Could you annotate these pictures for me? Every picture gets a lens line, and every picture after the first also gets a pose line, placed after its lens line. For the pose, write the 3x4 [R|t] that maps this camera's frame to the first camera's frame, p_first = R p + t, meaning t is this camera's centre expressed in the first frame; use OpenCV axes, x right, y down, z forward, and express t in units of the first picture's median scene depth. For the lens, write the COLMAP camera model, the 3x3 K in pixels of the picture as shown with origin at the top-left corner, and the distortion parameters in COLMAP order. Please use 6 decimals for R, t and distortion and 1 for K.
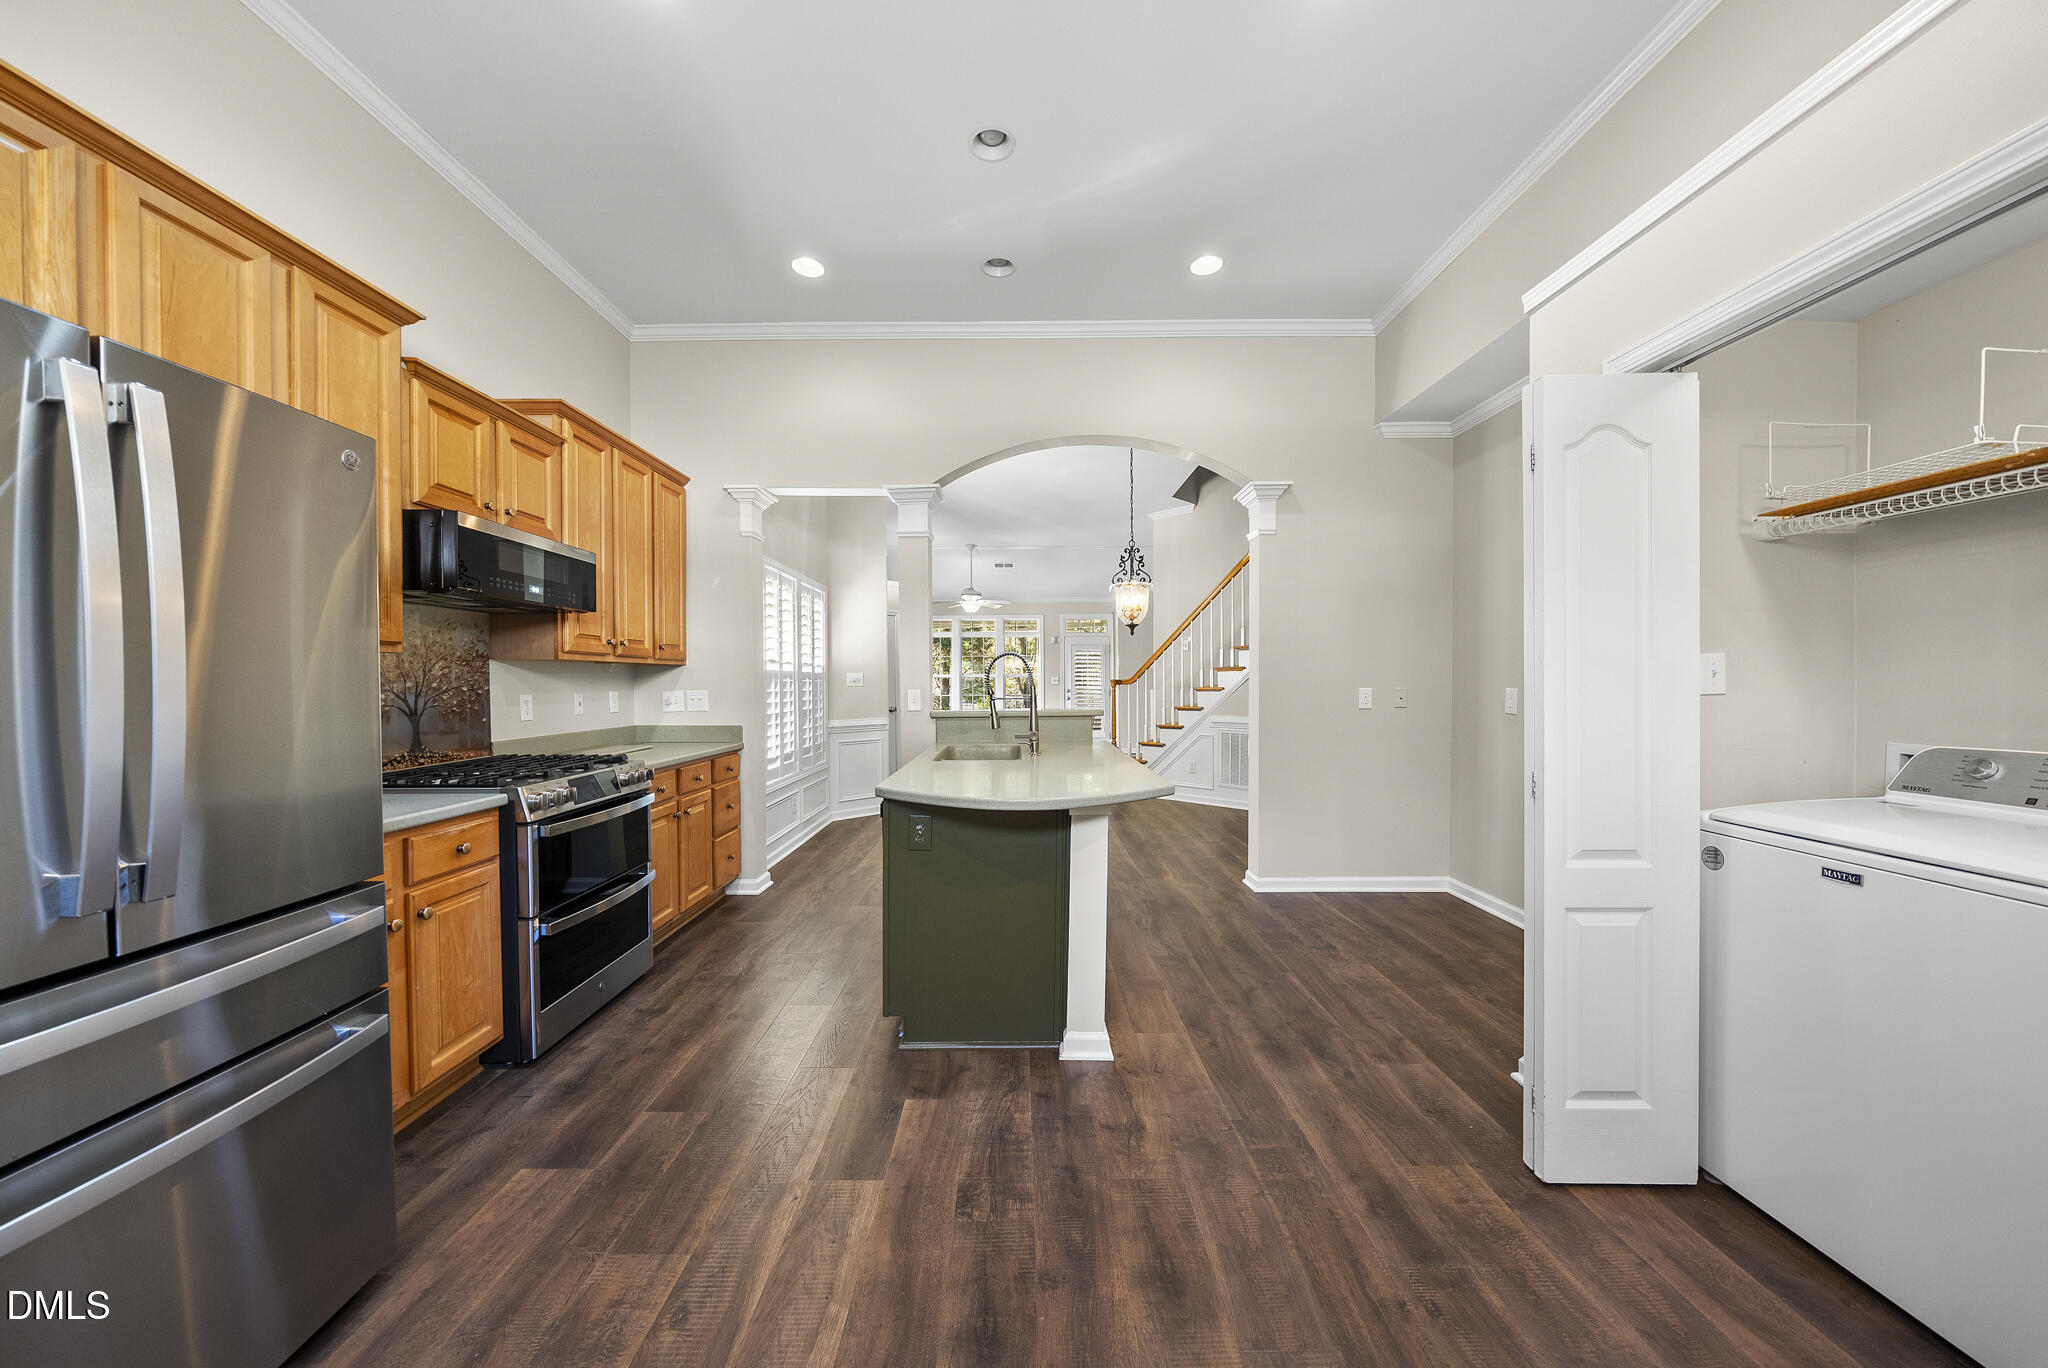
lens RADIAL K [[706.5, 0, 1022.9], [0, 706.5, 687.5], [0, 0, 1]] dist [-0.008642, 0.000631]
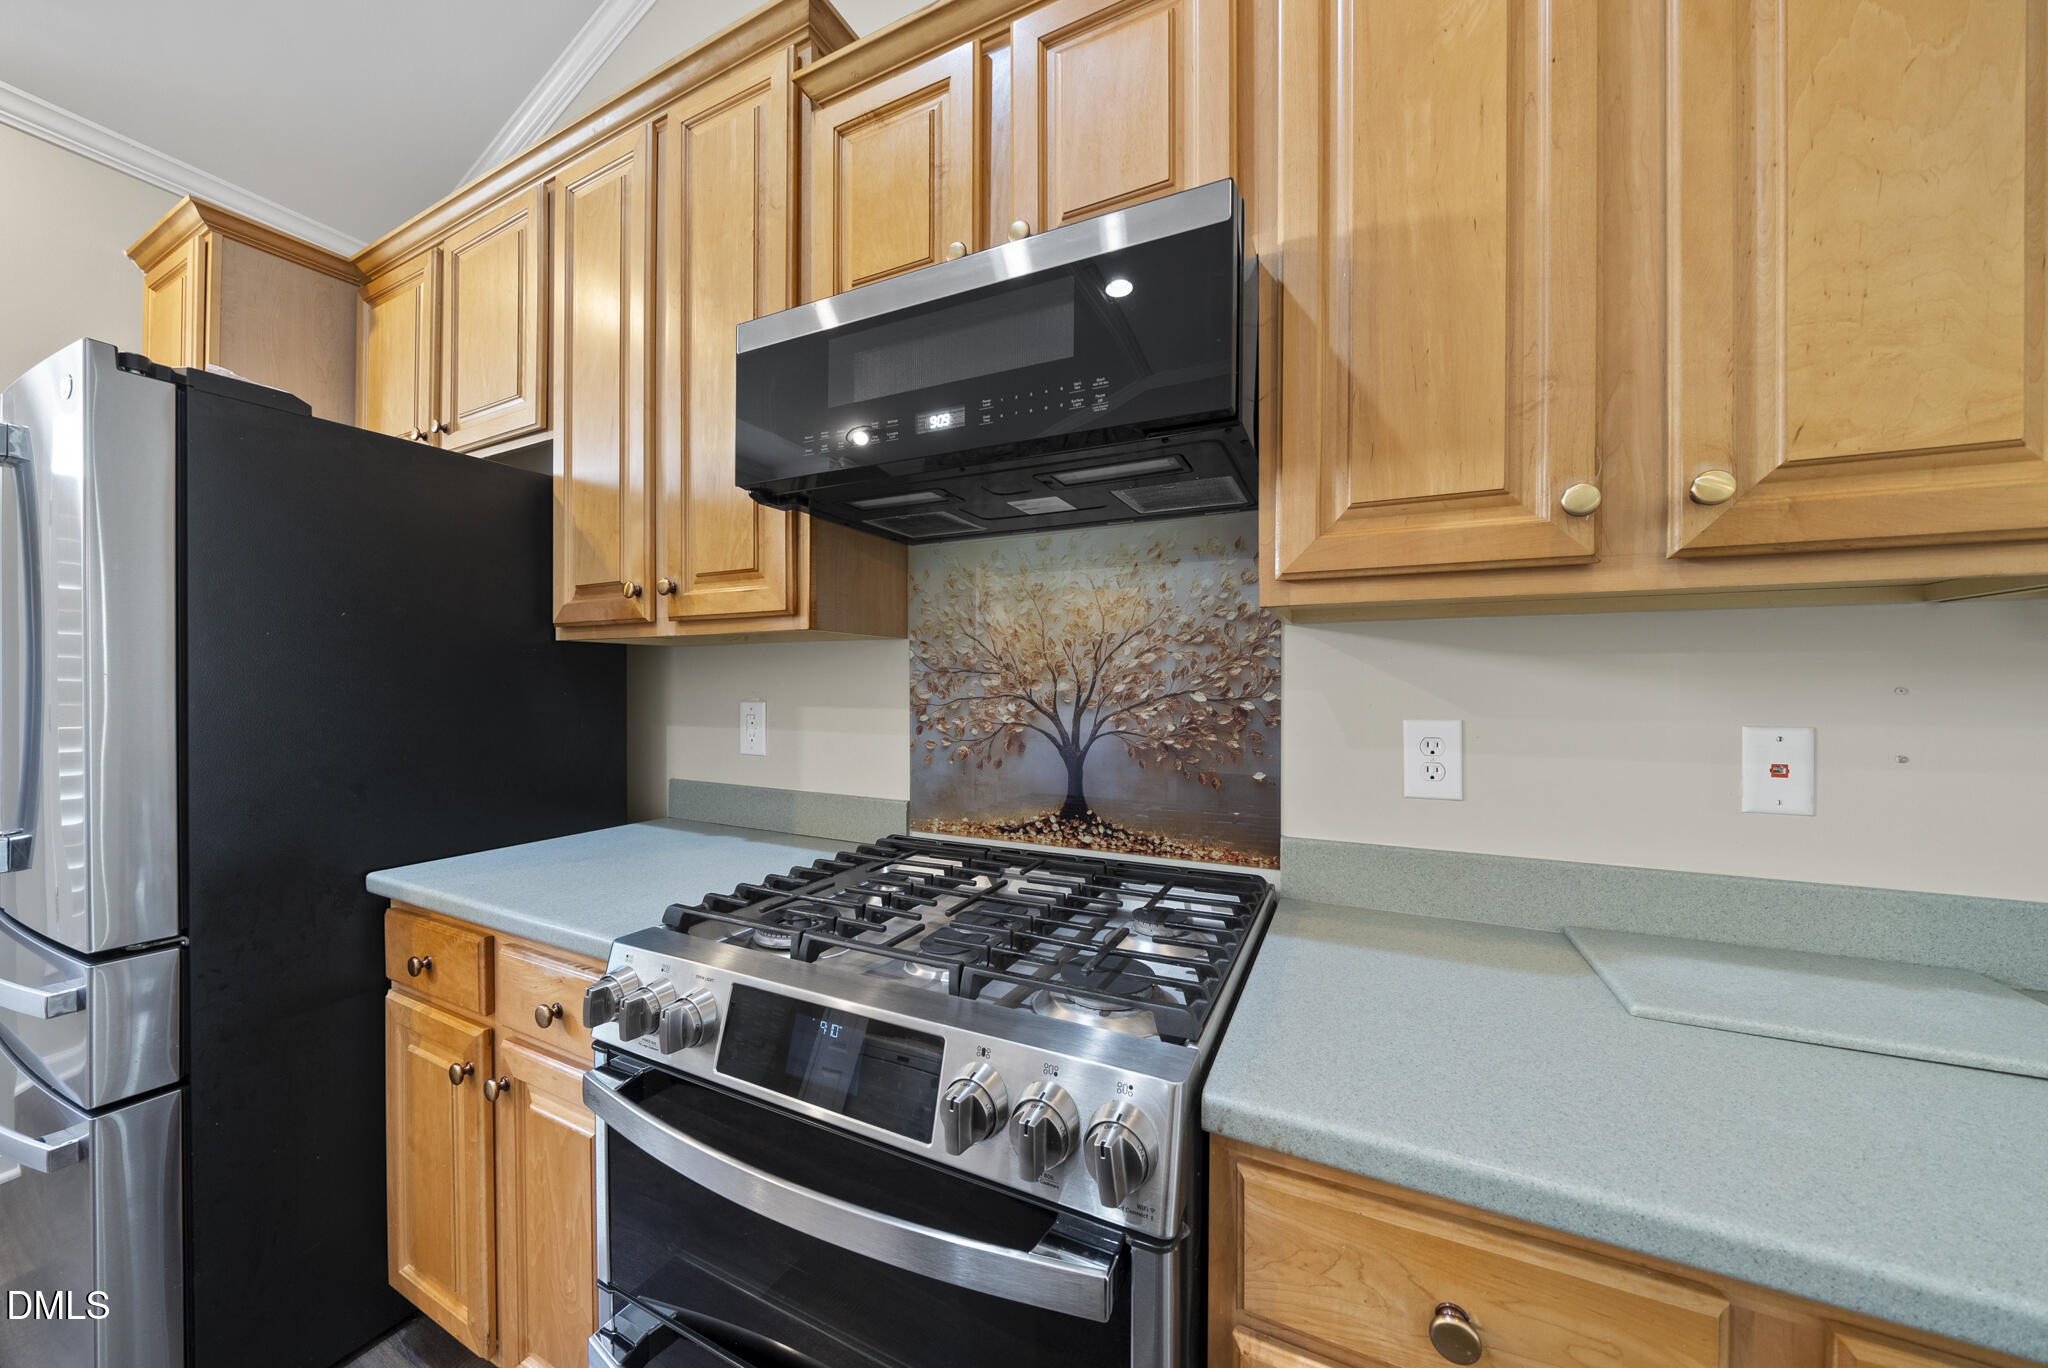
lens RADIAL K [[706.5, 0, 1032.6], [0, 706.5, 689.0], [0, 0, 1]] dist [-0.008642, 0.000631]
pose [[-0.438973, 0.007047, -0.898473, -0.371779], [-0.009205, 0.999882, 0.012339, -0.008389], [0.898453, 0.013687, -0.438856, 1.140425]]
